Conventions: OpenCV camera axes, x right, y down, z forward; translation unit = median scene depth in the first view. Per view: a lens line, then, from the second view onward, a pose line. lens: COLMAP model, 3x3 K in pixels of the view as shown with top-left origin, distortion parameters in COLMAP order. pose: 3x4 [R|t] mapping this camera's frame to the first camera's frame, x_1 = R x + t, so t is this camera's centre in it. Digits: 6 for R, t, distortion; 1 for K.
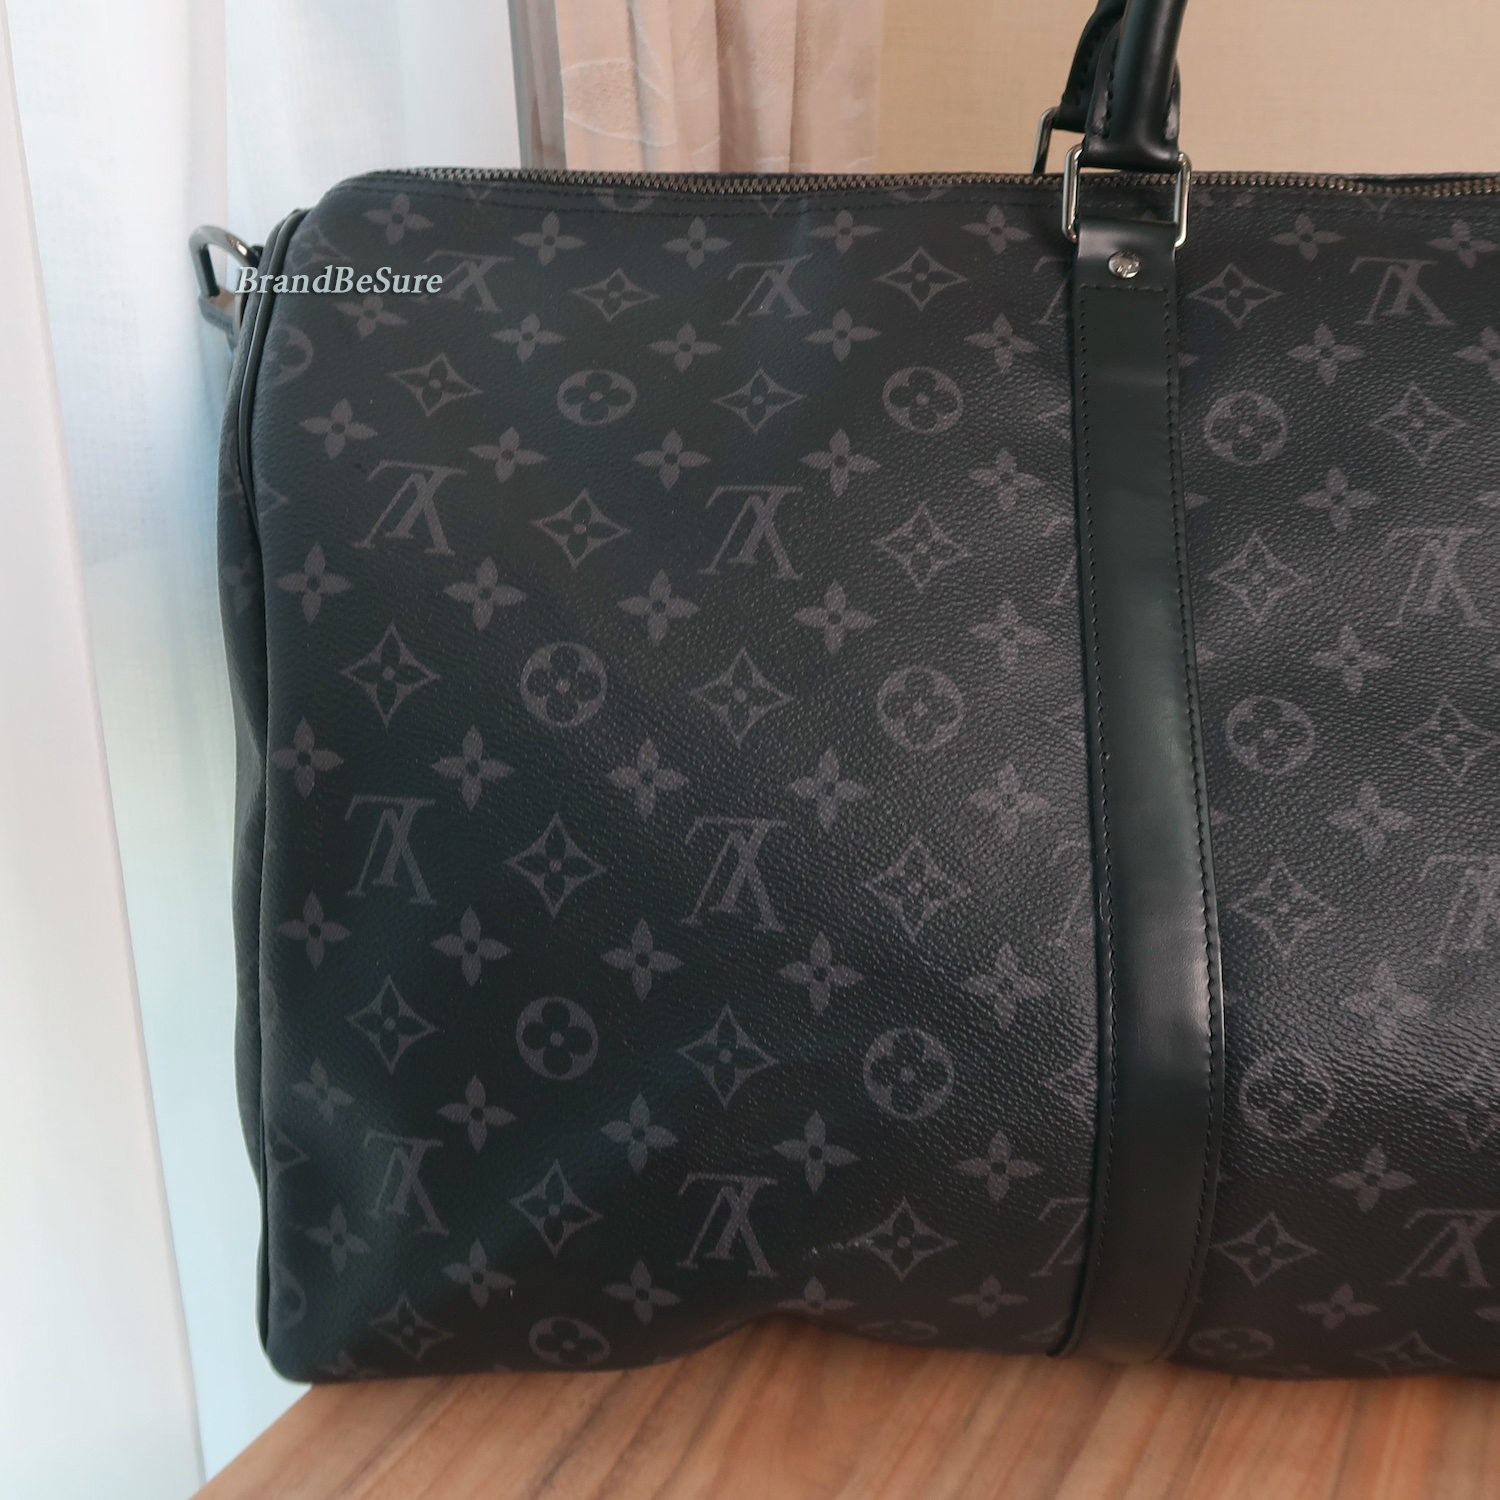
lens RADIAL K [[1718.7, 0, 757.7], [0, 1718.7, 747.9], [0, 0, 1]] dist [0.007027, 0.000000]
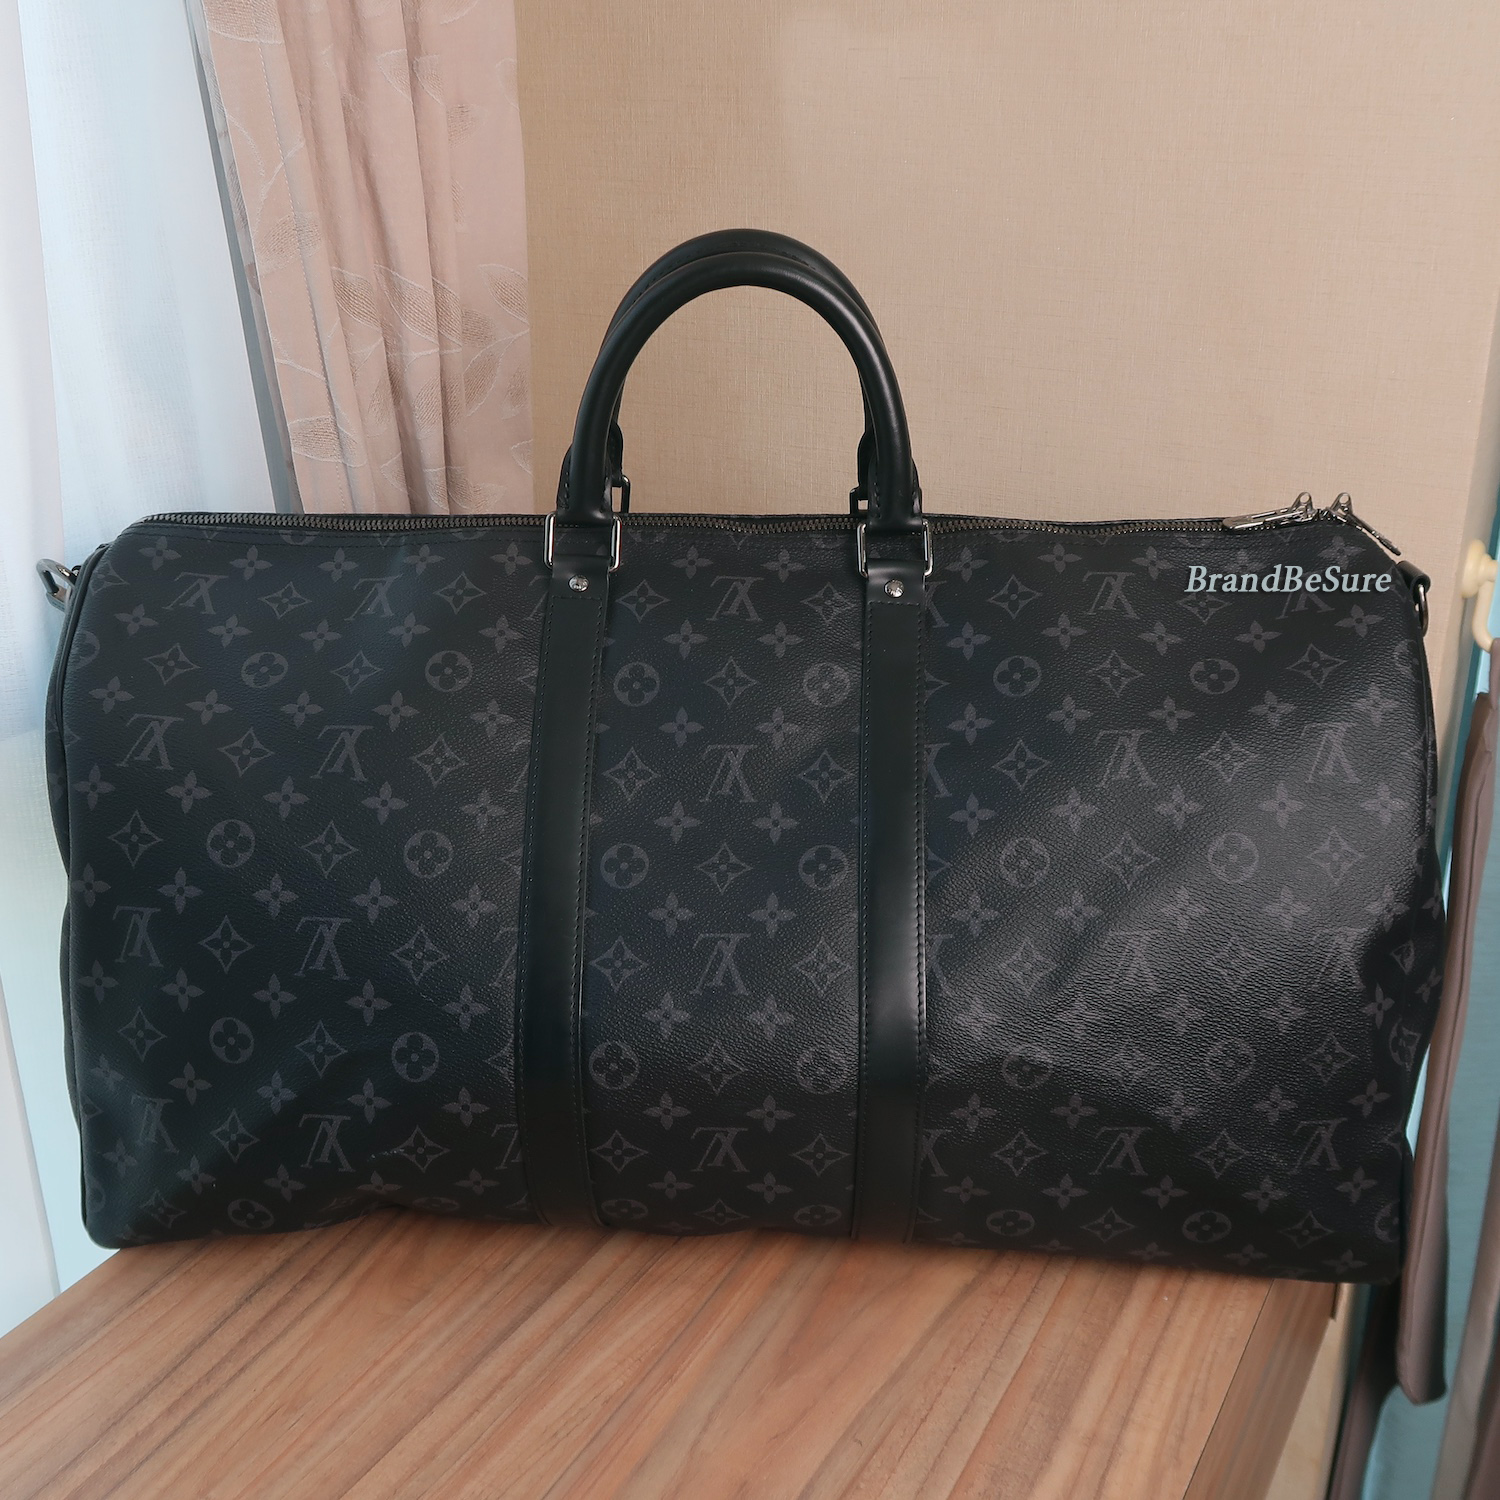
lens RADIAL K [[1718.7, 0, 757.7], [0, 1718.7, 750.8], [0, 0, 1]] dist [0.007027, 0.000000]
pose [[0.999901, -0.013784, -0.002875, 0.467426], [0.013778, 0.999902, -0.002320, -0.128374], [0.002907, 0.002280, 0.999993, -0.838625]]
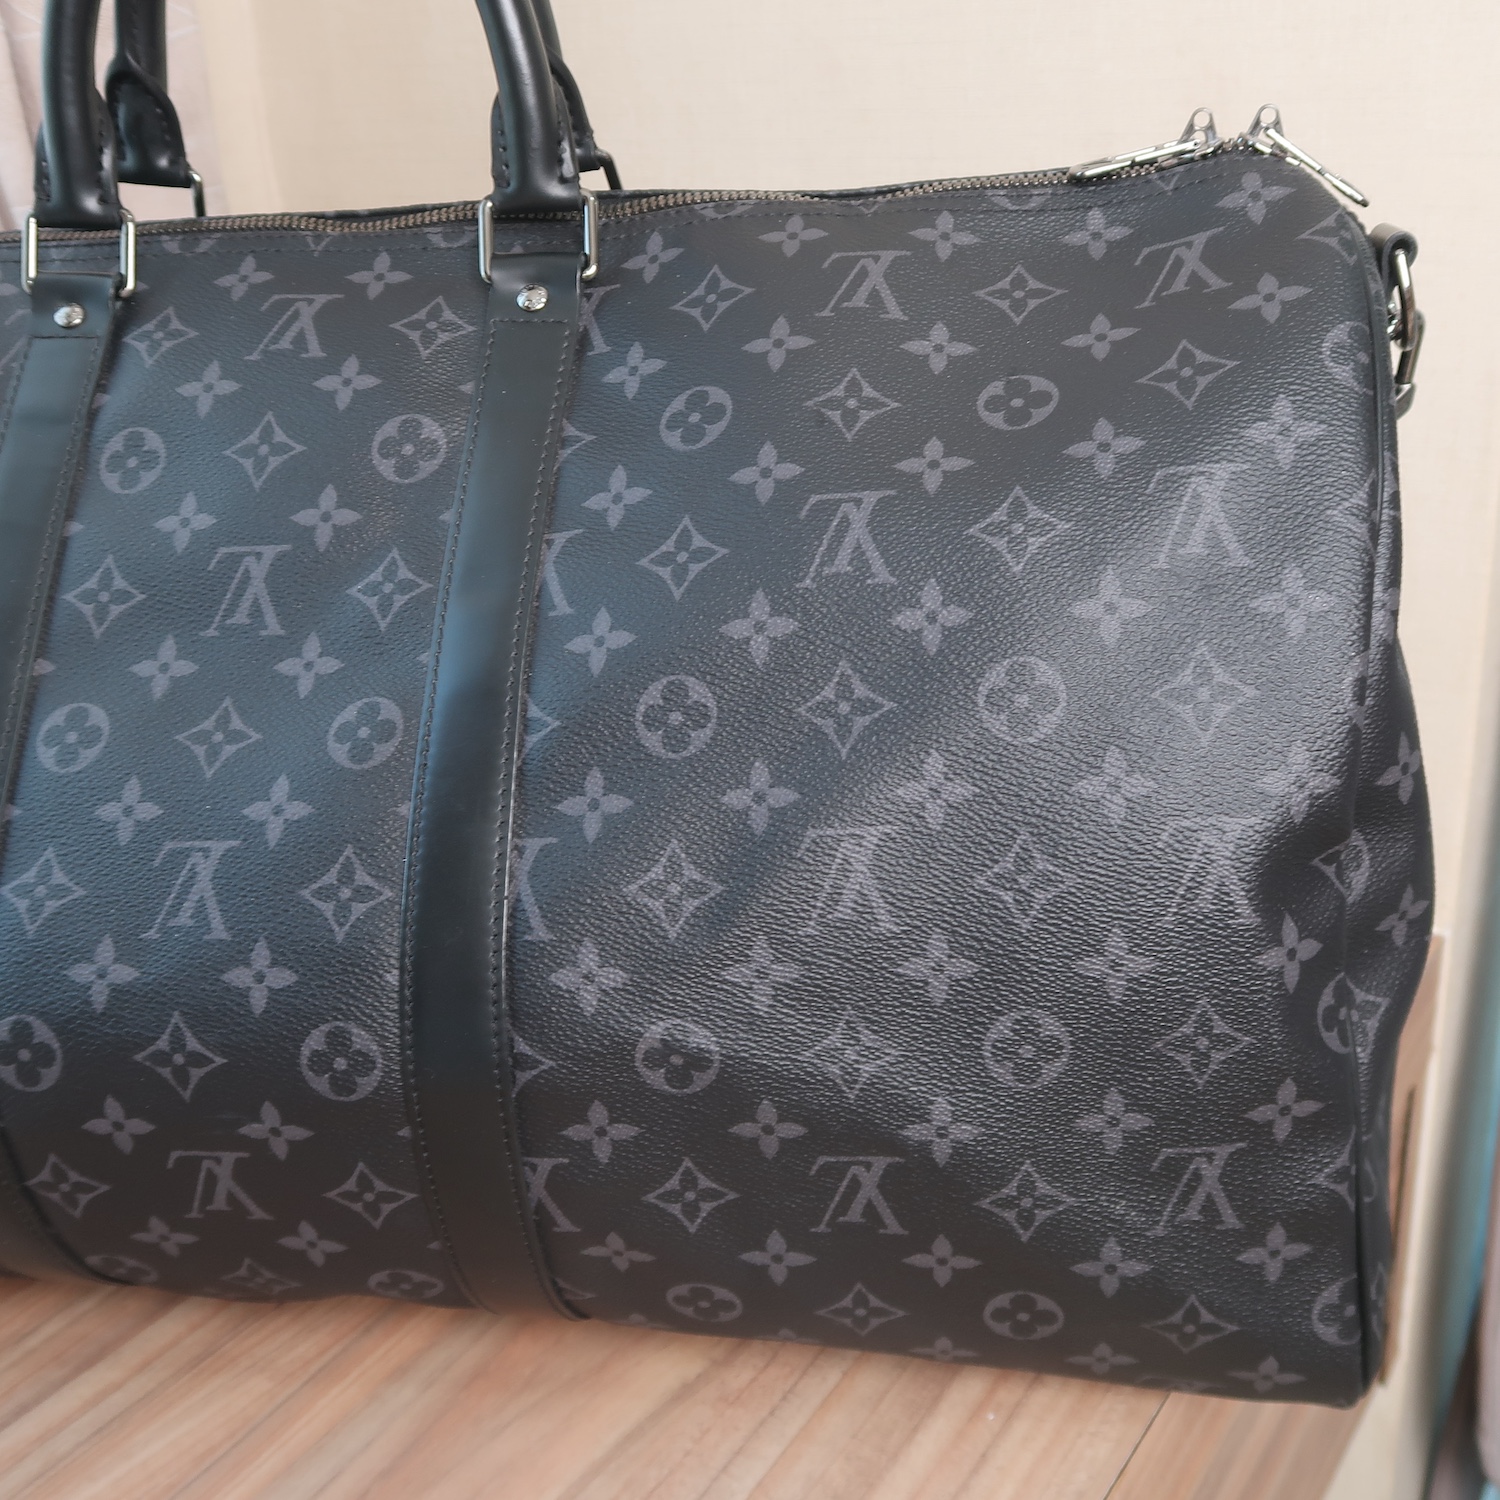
lens RADIAL K [[1718.7, 0, 753.2], [0, 1718.7, 747.4], [0, 0, 1]] dist [0.007027, 0.000000]
pose [[0.991640, -0.032003, -0.125000, 0.934496], [0.035668, 0.998994, 0.027188, -0.017040], [0.124004, -0.031420, 0.991784, -0.078708]]
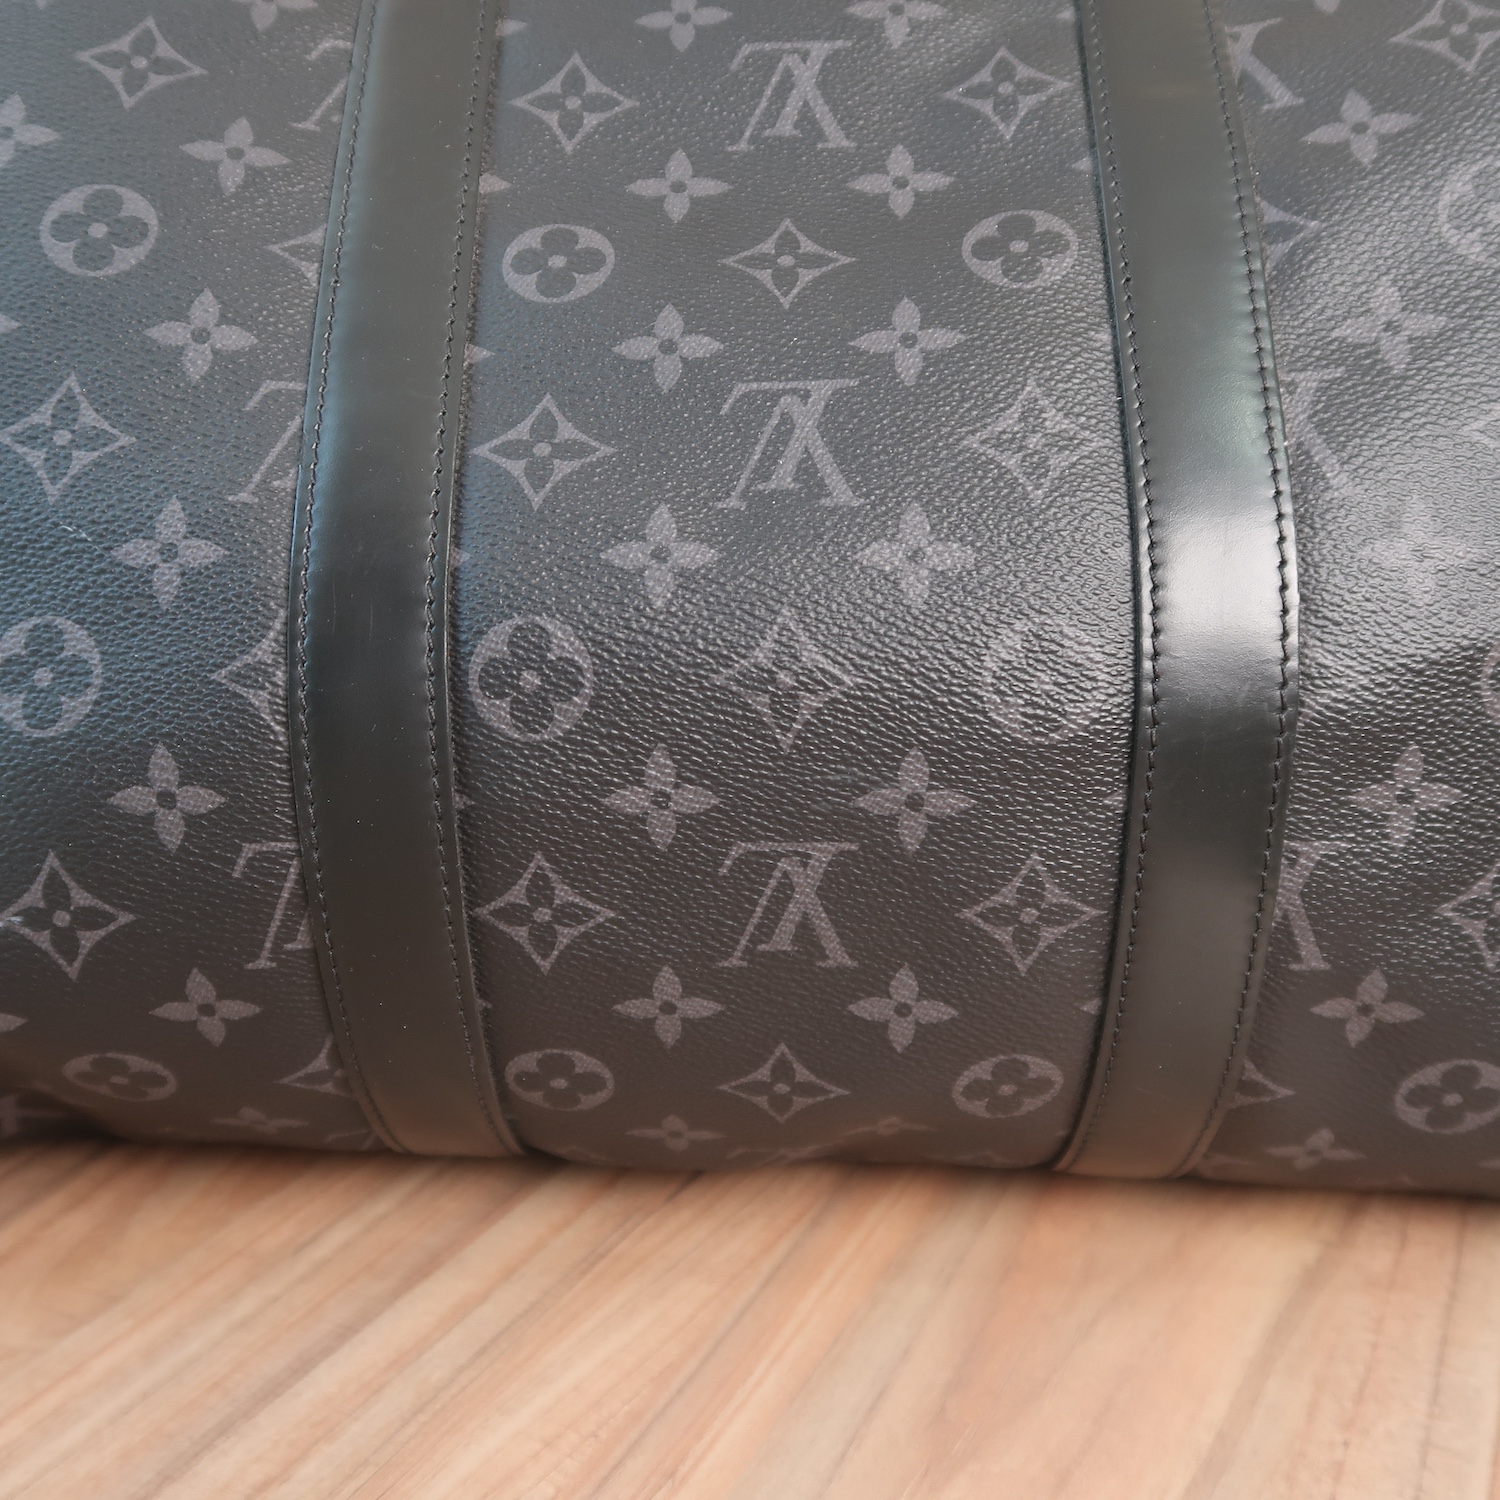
lens RADIAL K [[1718.7, 0, 753.3], [0, 1718.7, 753.2], [0, 0, 1]] dist [0.007027, 0.000000]
pose [[0.999455, -0.021353, 0.025173, 0.381103], [0.023459, 0.995969, -0.086582, 0.298752], [-0.023222, 0.087125, 0.995927, 0.253289]]
